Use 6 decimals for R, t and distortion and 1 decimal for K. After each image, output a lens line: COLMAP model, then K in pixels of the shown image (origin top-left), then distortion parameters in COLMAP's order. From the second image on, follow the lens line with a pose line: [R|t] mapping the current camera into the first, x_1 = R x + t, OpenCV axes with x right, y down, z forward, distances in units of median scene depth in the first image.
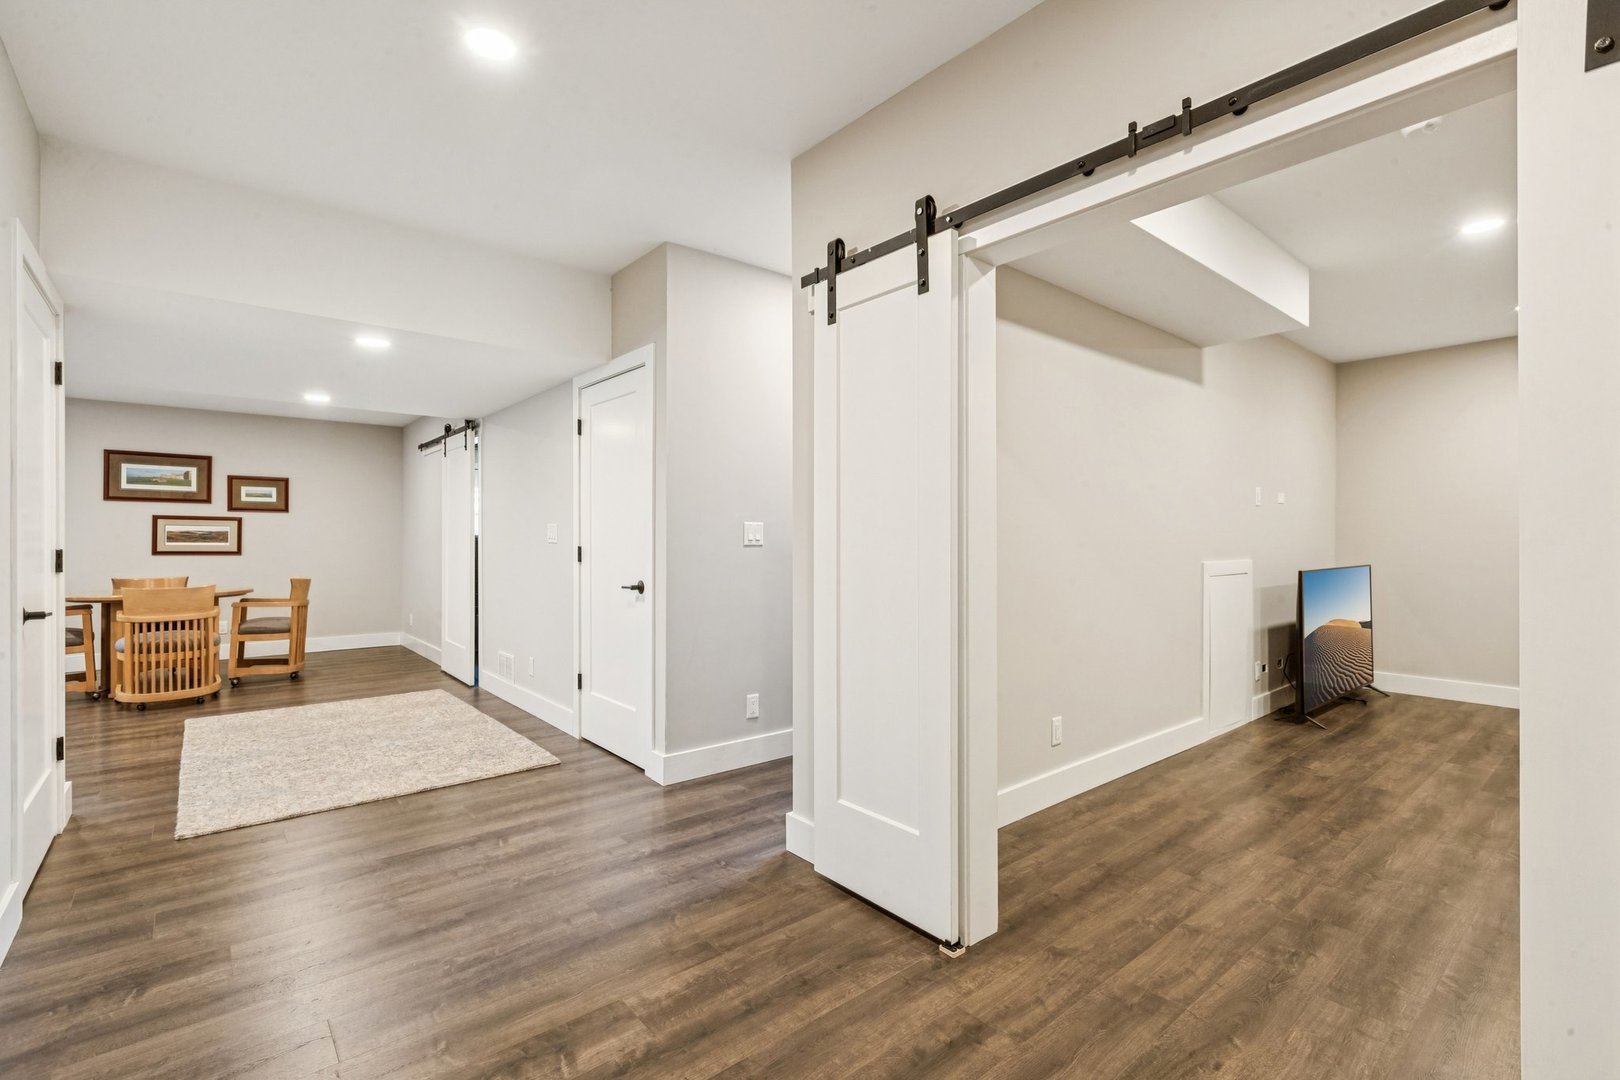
lens RADIAL K [[727.0, 0, 804.6], [0, 727.0, 538.9], [0, 0, 1]] dist [0.002029, 0.000032]
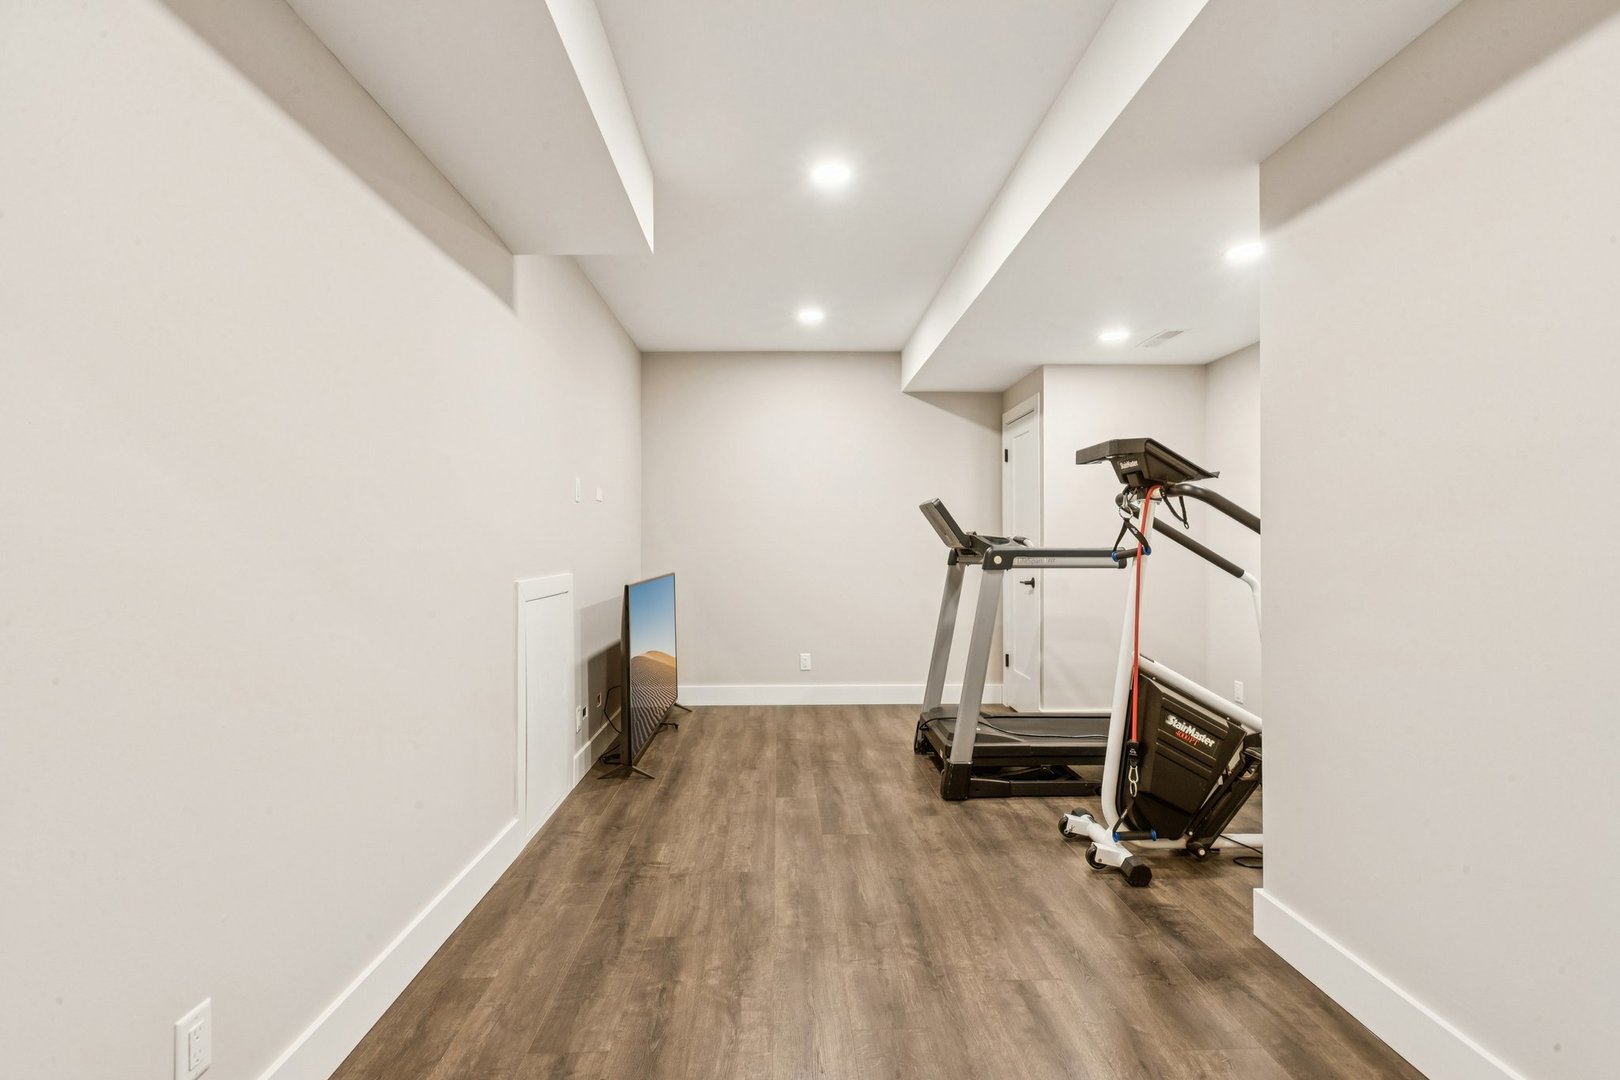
lens RADIAL K [[727.0, 0, 801.1], [0, 727.0, 542.1], [0, 0, 1]] dist [0.002029, 0.000032]
pose [[0.612578, -0.002086, 0.790407, 0.182552], [0.007237, 0.999969, -0.002970, 0.001156], [-0.790377, 0.007539, 0.612575, 0.386460]]
